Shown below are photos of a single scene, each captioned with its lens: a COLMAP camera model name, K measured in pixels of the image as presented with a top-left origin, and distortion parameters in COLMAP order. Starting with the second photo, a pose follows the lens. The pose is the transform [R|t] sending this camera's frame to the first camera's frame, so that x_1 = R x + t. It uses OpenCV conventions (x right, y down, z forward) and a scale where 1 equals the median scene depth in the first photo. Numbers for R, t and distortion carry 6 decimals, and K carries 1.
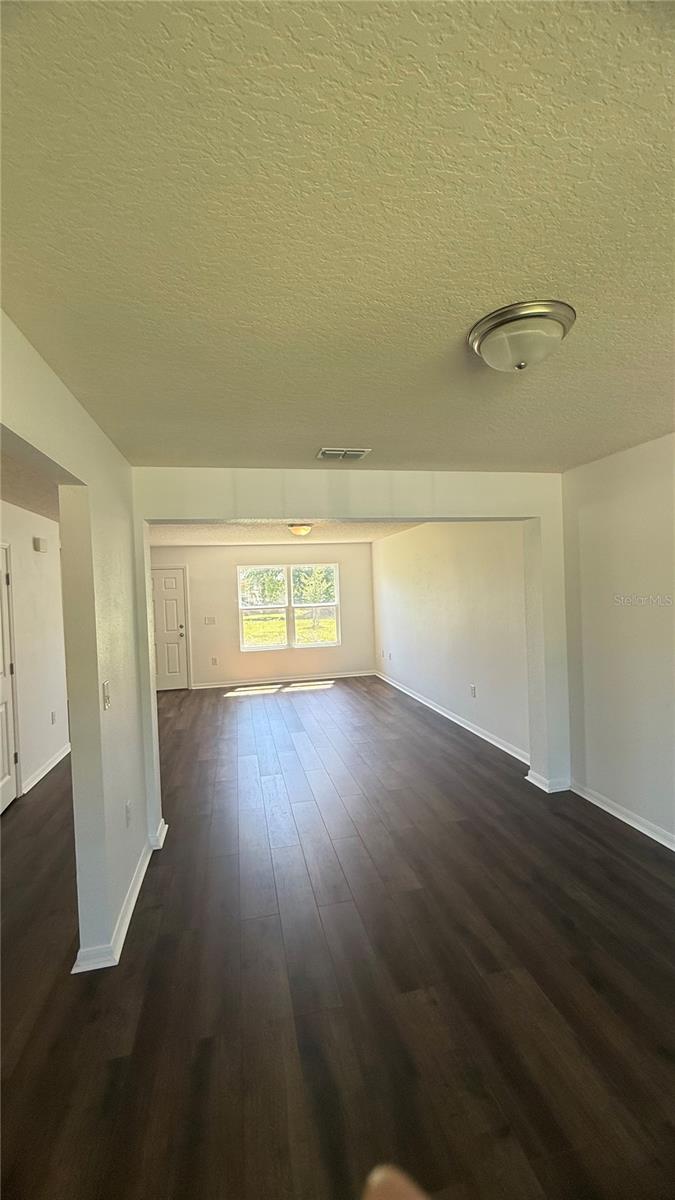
lens RADIAL K [[478.3, 0, 337.5], [0, 478.3, 597.1], [0, 0, 1]] dist [-0.000615, -0.000259]
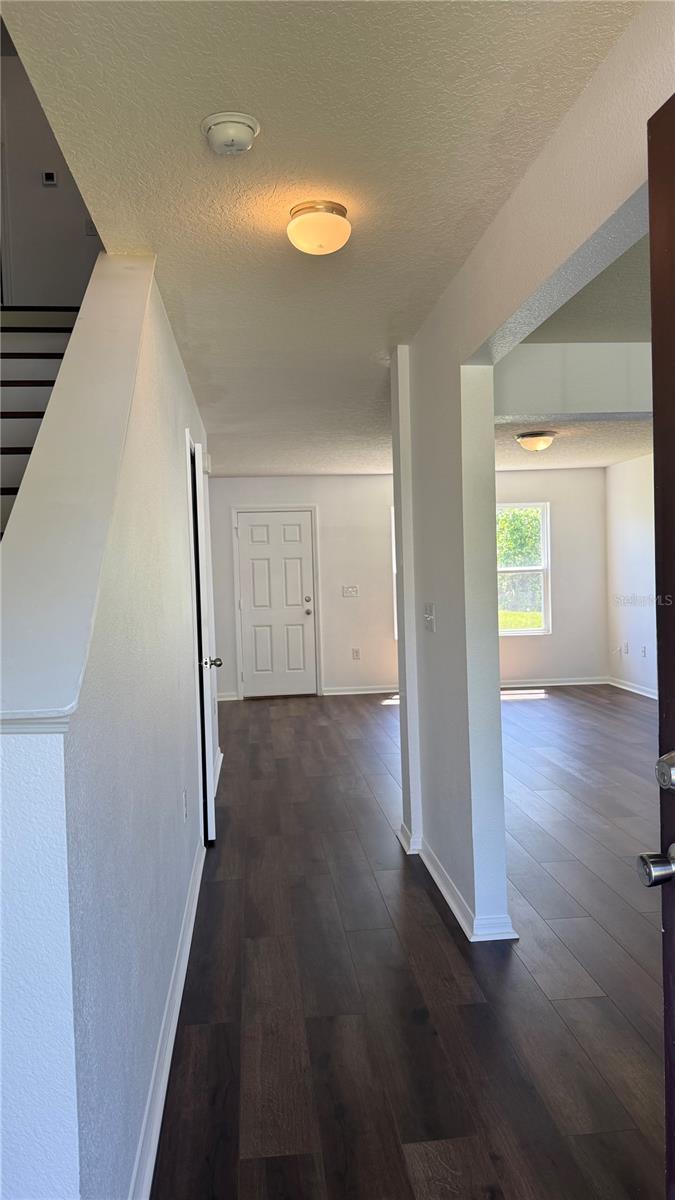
lens RADIAL K [[836.5, 0, 335.9], [0, 836.5, 603.0], [0, 0, 1]] dist [0.145602, -0.209515]
pose [[0.993262, 0.012425, -0.115223, -0.244605], [-0.009094, 0.999527, 0.029393, 0.050661], [0.115534, -0.028147, 0.992905, -0.205345]]
